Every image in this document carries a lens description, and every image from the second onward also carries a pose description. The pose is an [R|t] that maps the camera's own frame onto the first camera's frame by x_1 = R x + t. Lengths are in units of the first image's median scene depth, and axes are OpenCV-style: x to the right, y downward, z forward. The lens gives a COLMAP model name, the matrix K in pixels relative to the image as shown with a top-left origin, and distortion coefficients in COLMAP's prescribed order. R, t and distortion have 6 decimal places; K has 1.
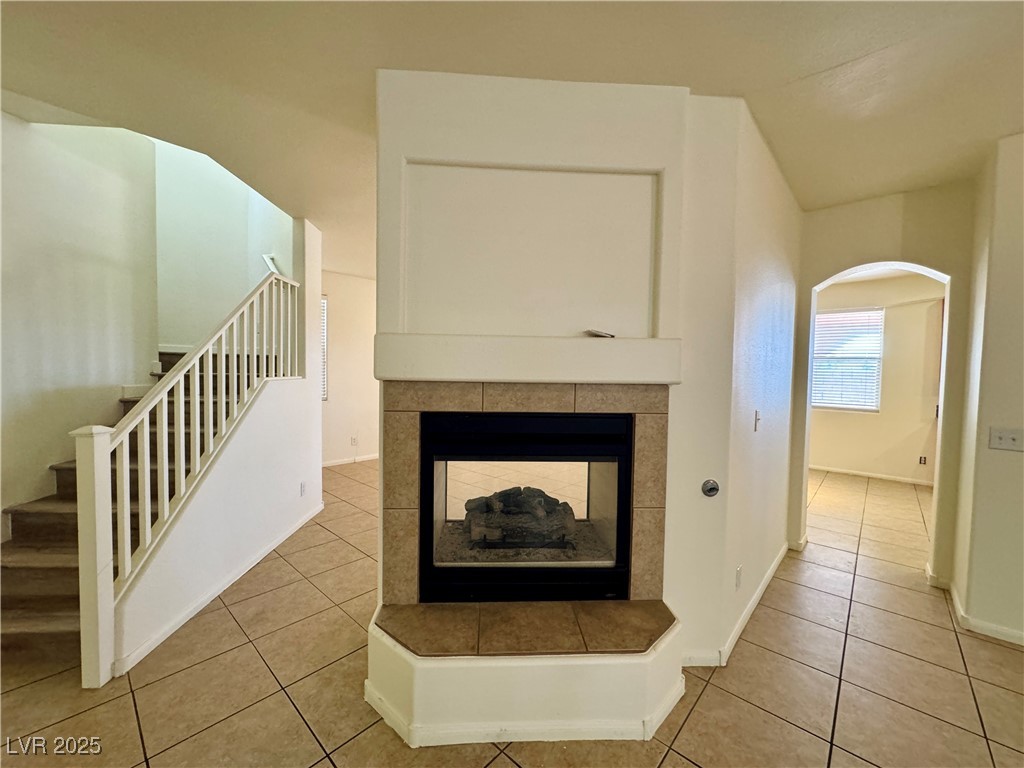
lens RADIAL K [[409.4, 0, 512.0], [0, 409.4, 384.0], [0, 0, 1]] dist [-0.001519, 0.000046]
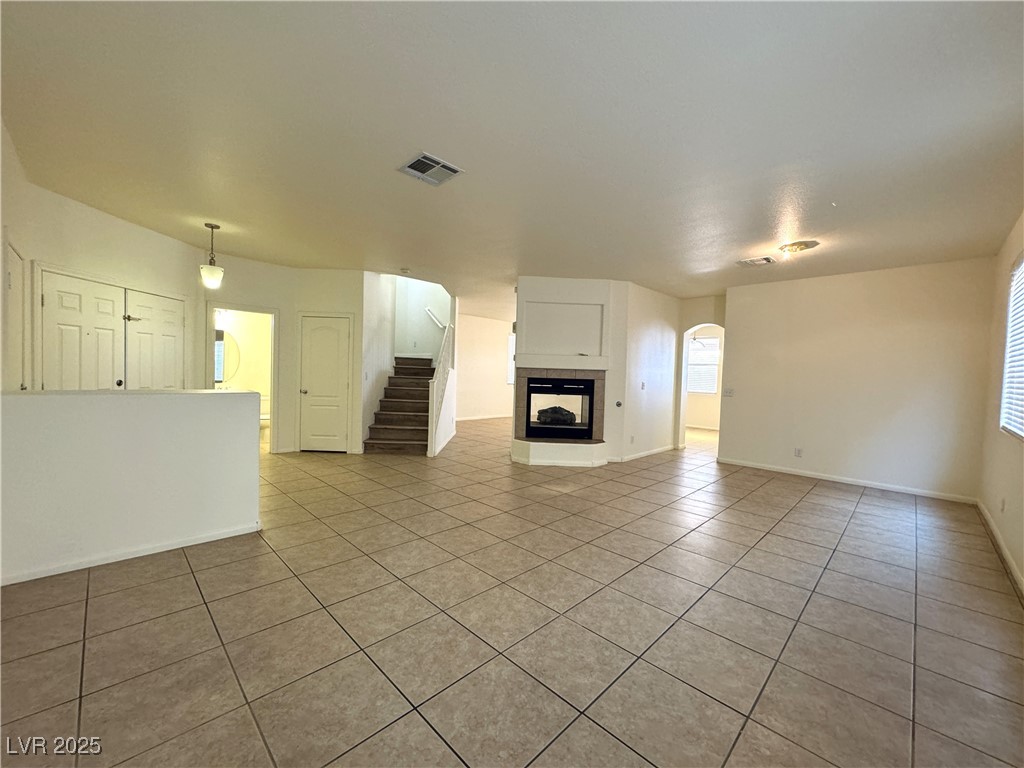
lens RADIAL K [[409.4, 0, 512.0], [0, 409.4, 384.0], [0, 0, 1]] dist [-0.001519, 0.000046]
pose [[0.999032, 0.016717, -0.040688, -0.206020], [-0.017058, 0.999822, -0.008055, 0.140993], [0.040546, 0.008741, 0.999139, -2.160617]]
